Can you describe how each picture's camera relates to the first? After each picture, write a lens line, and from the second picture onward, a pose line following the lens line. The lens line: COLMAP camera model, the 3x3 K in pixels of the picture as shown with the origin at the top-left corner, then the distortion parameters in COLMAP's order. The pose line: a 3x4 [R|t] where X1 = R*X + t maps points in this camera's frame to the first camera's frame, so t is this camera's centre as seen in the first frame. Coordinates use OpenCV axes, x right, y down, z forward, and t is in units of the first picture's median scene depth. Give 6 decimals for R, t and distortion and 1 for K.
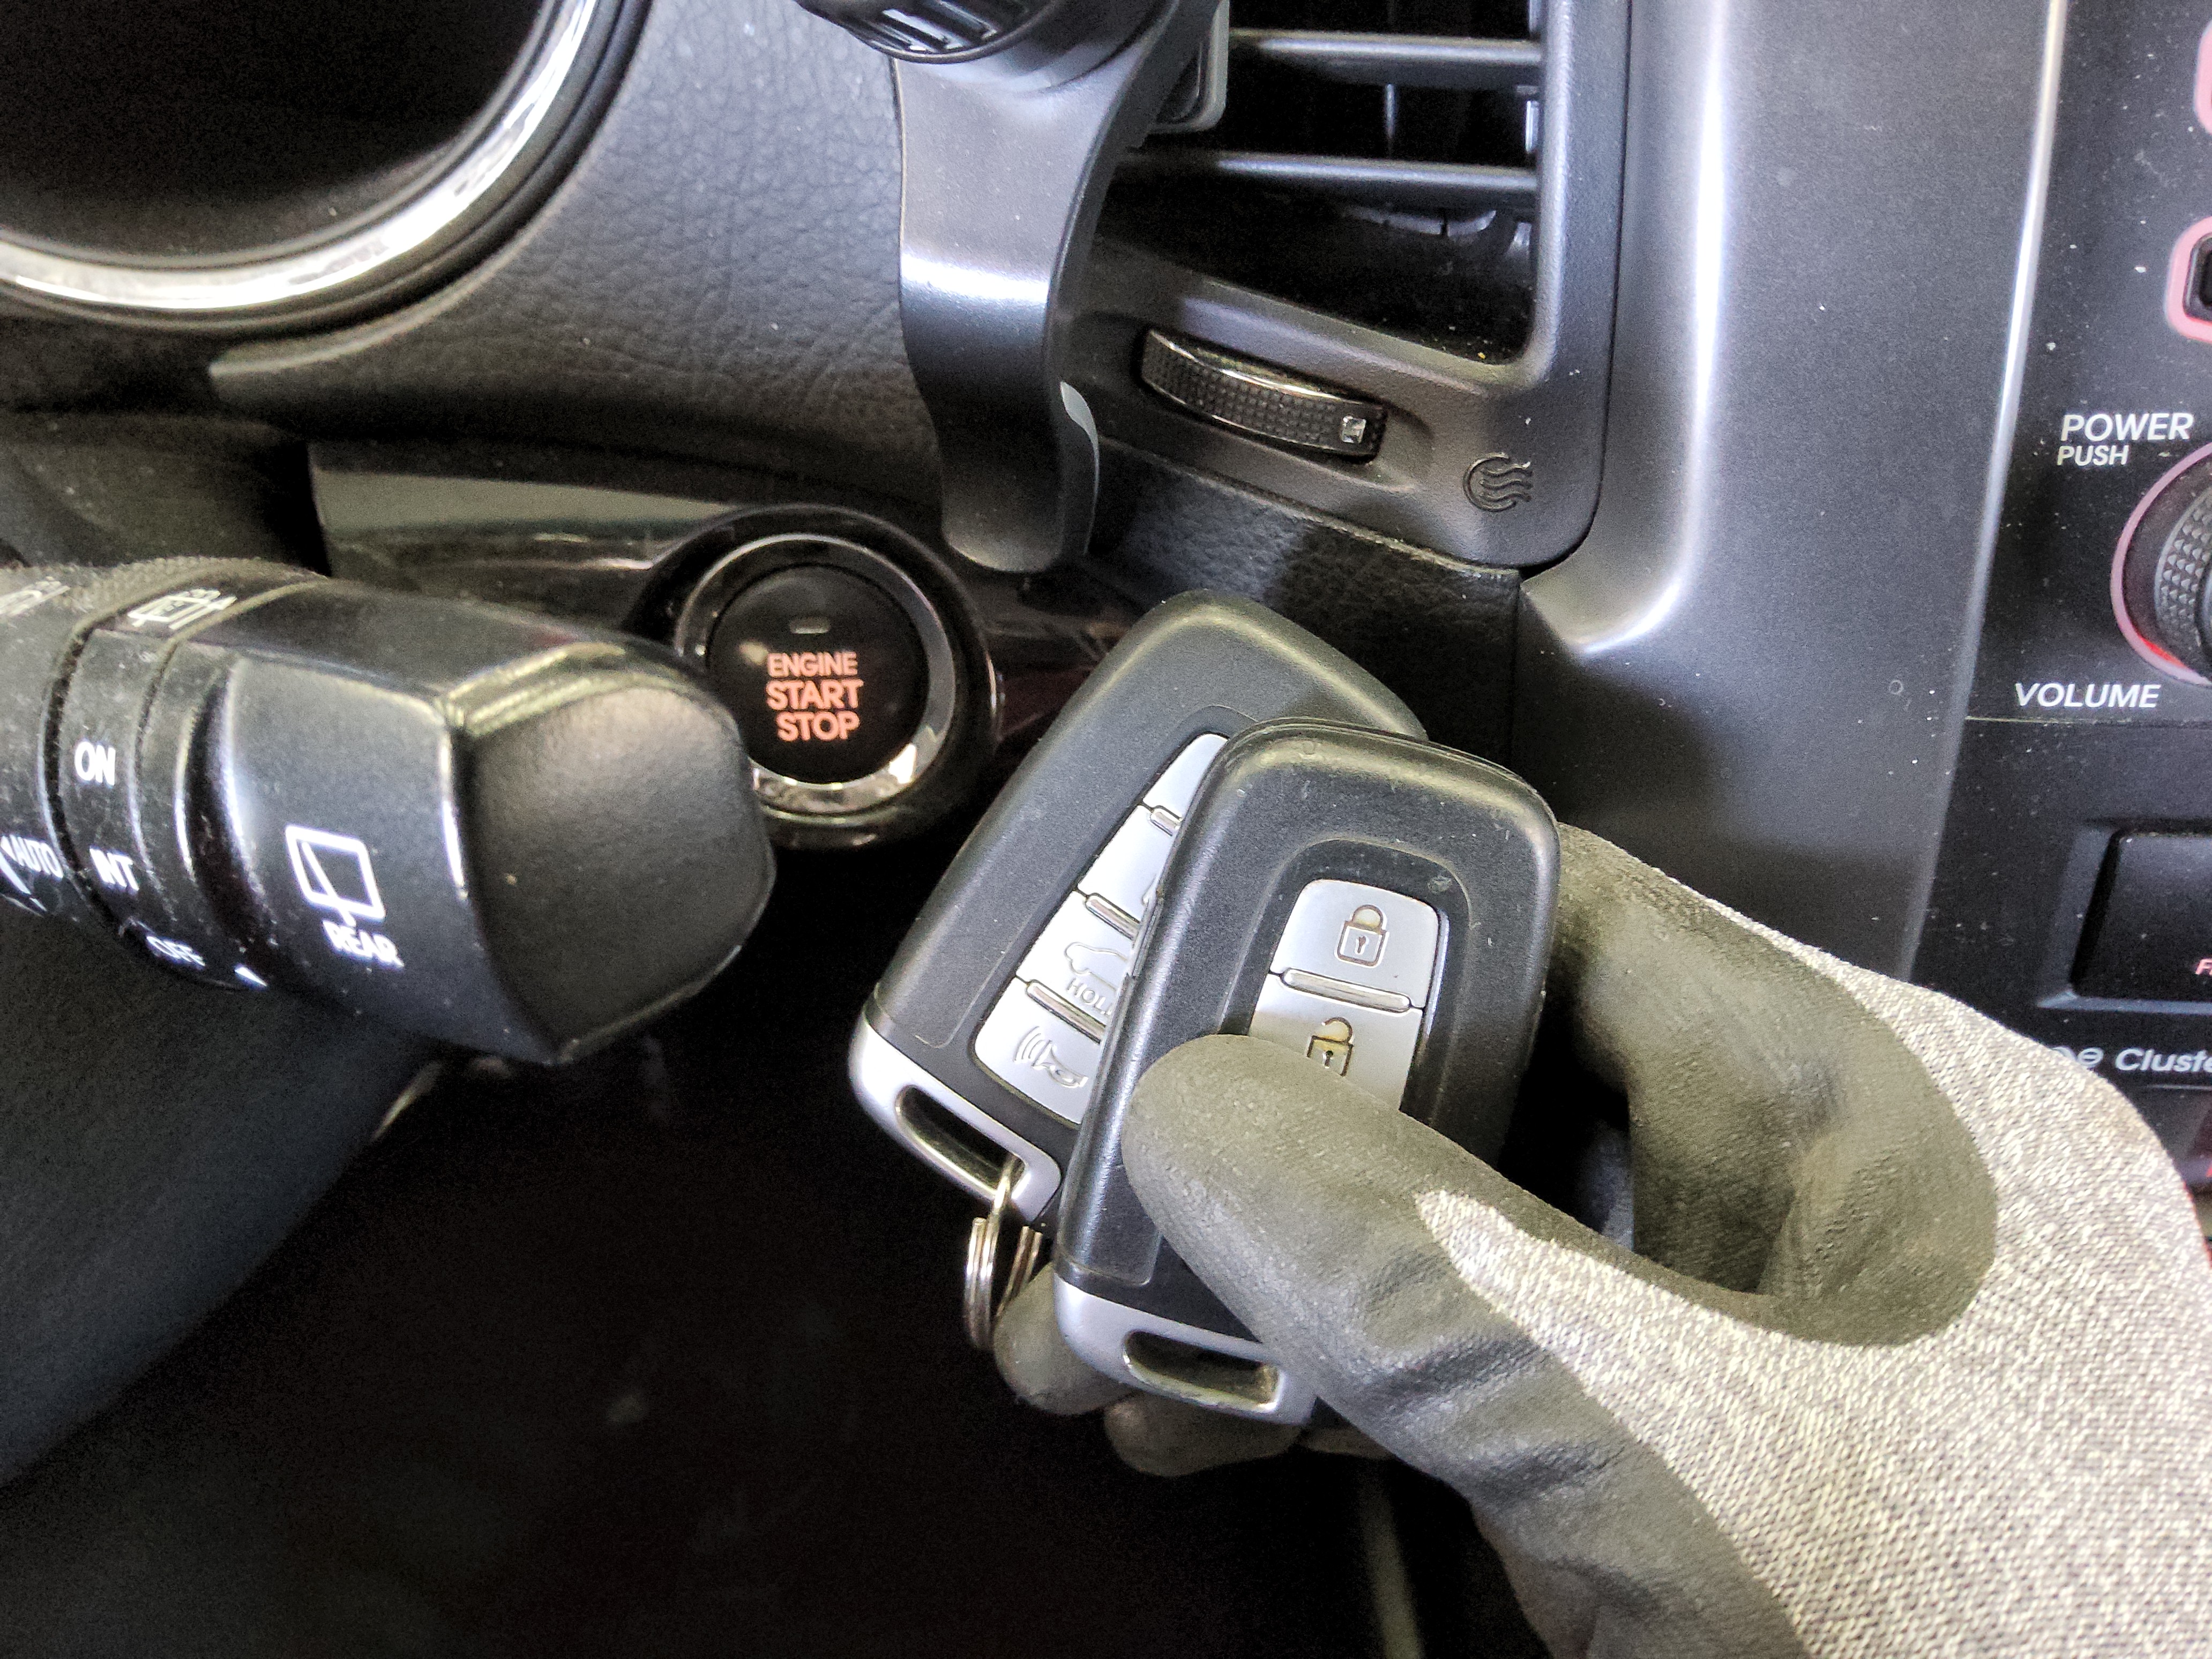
lens RADIAL K [[1691.7, 0, 1100.7], [0, 1691.7, 836.3], [0, 0, 1]] dist [0.026305, -0.026311]
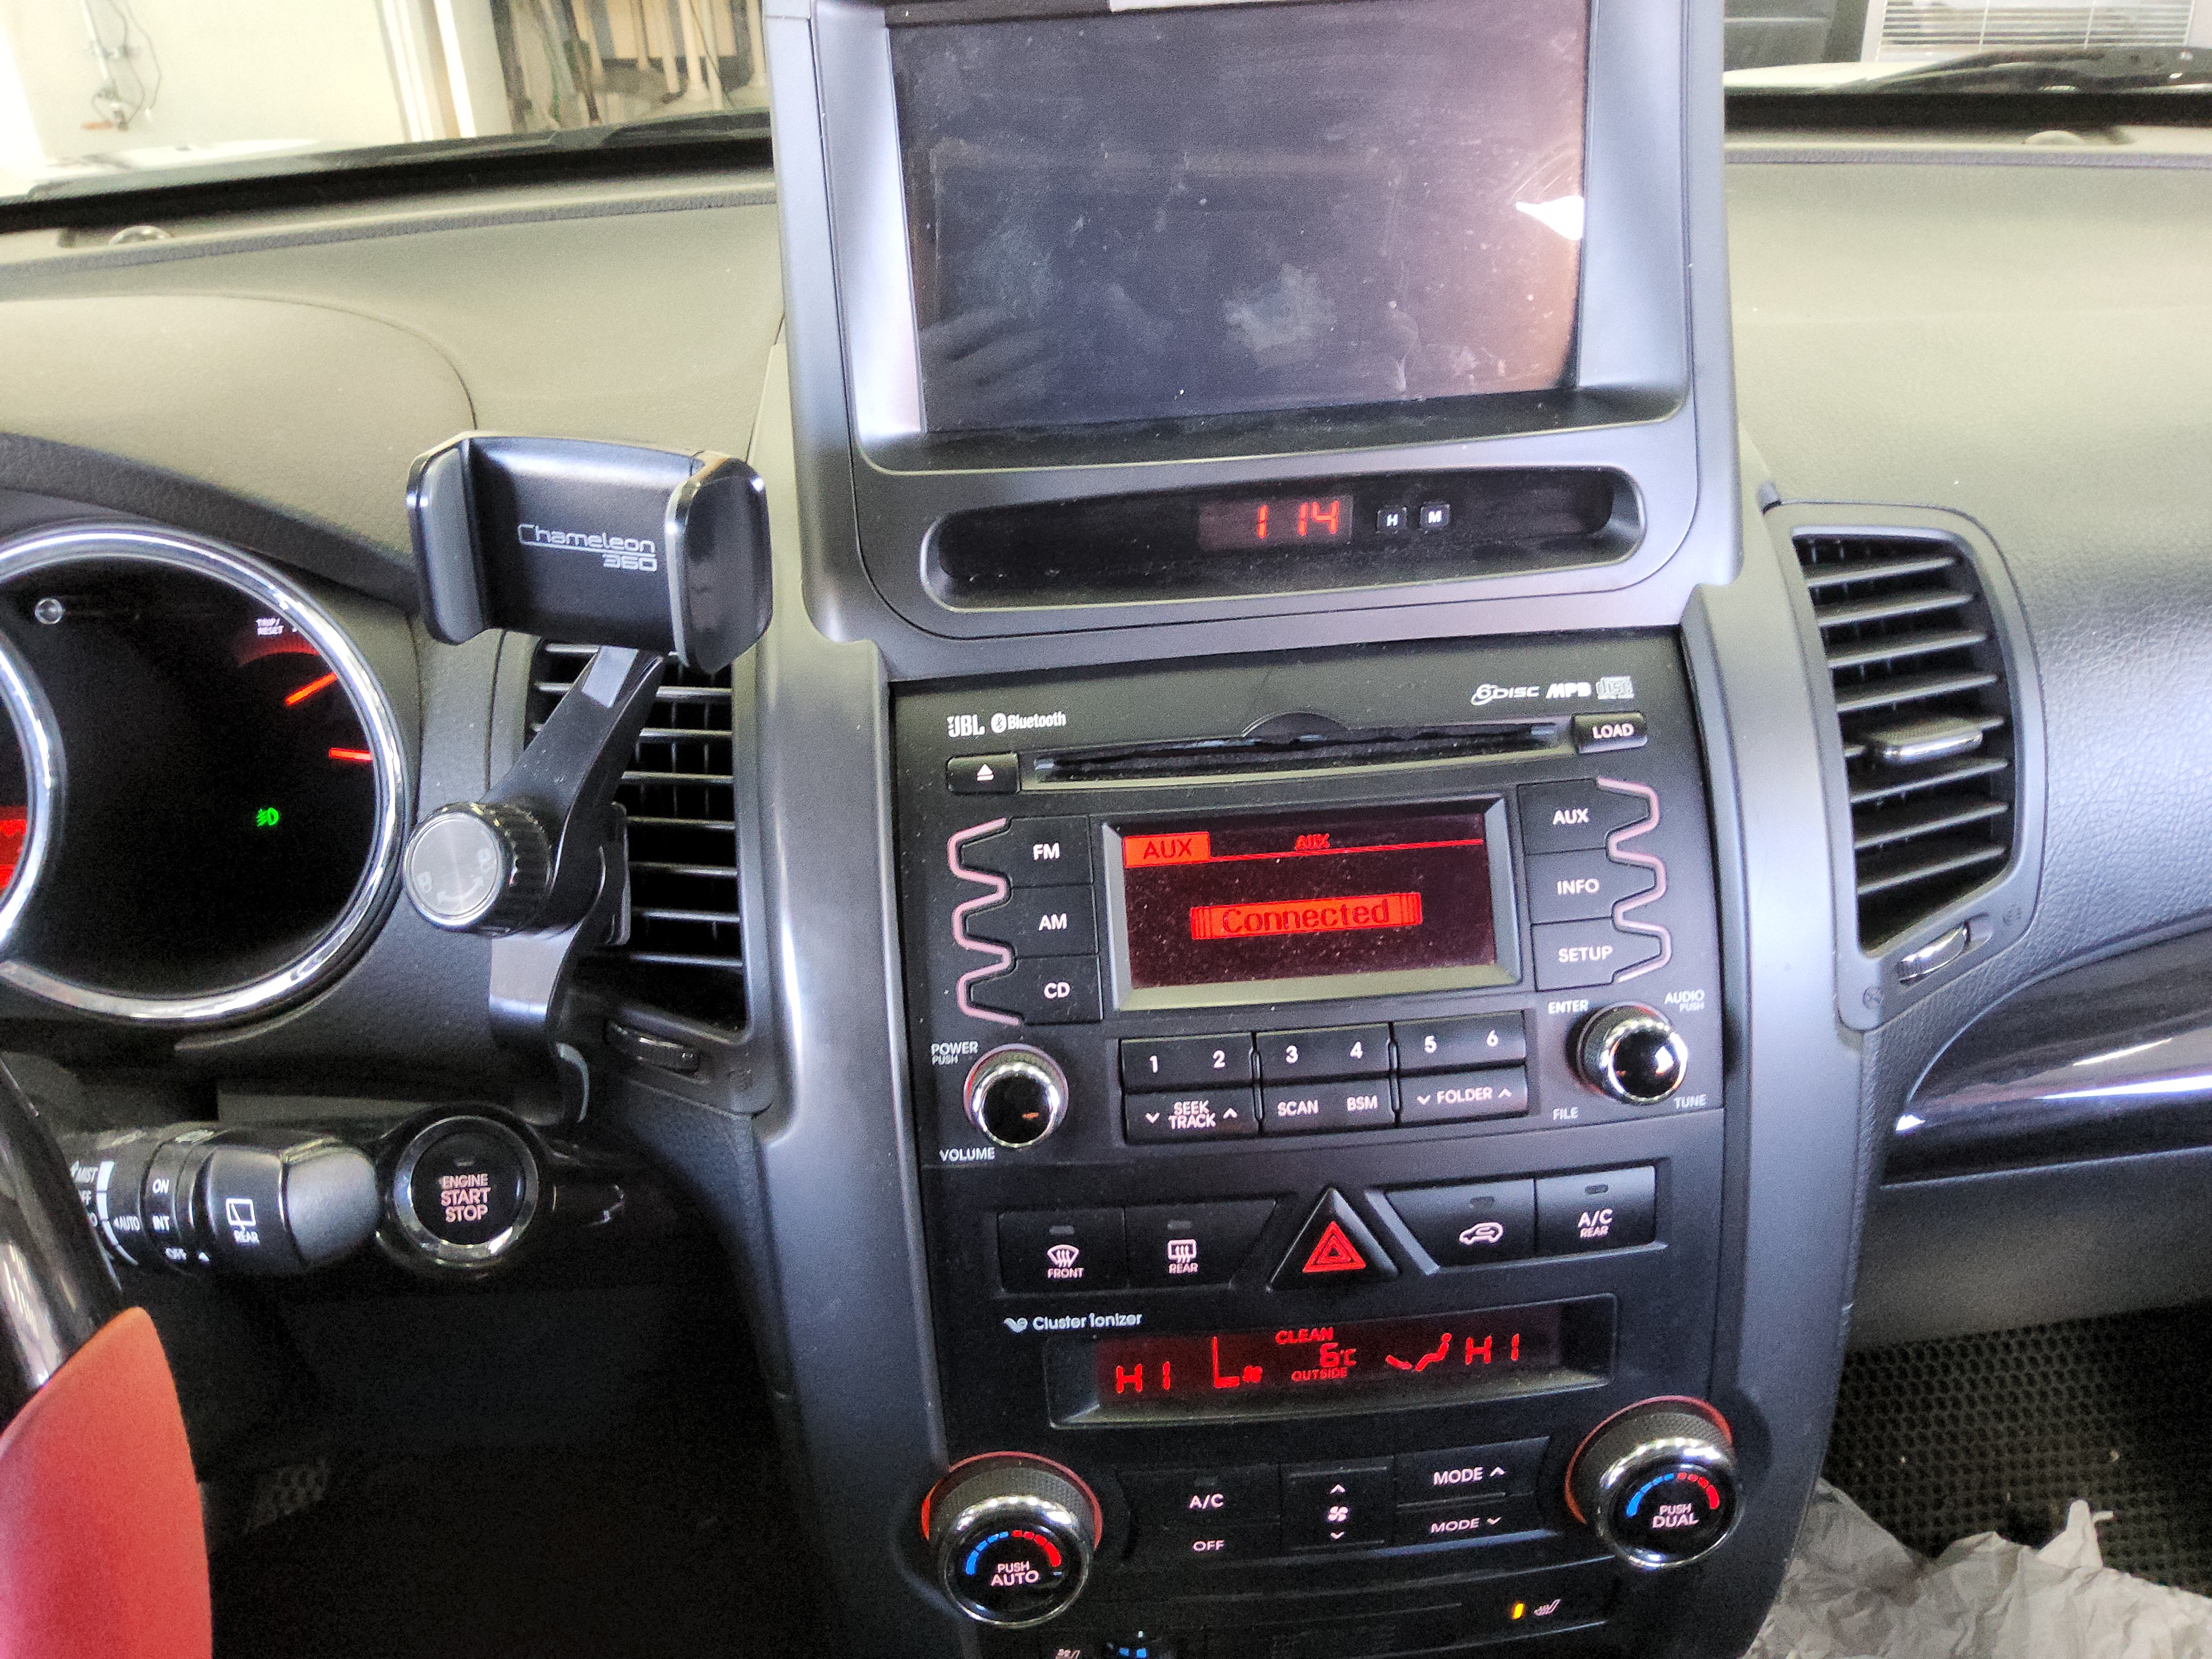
lens RADIAL K [[1691.7, 0, 1108.9], [0, 1691.7, 820.7], [0, 0, 1]] dist [0.026305, -0.026311]
pose [[0.994920, -0.020969, 0.098459, 0.539601], [0.054760, 0.933434, -0.354545, 0.344594], [-0.084471, 0.358136, 0.929840, -1.468230]]
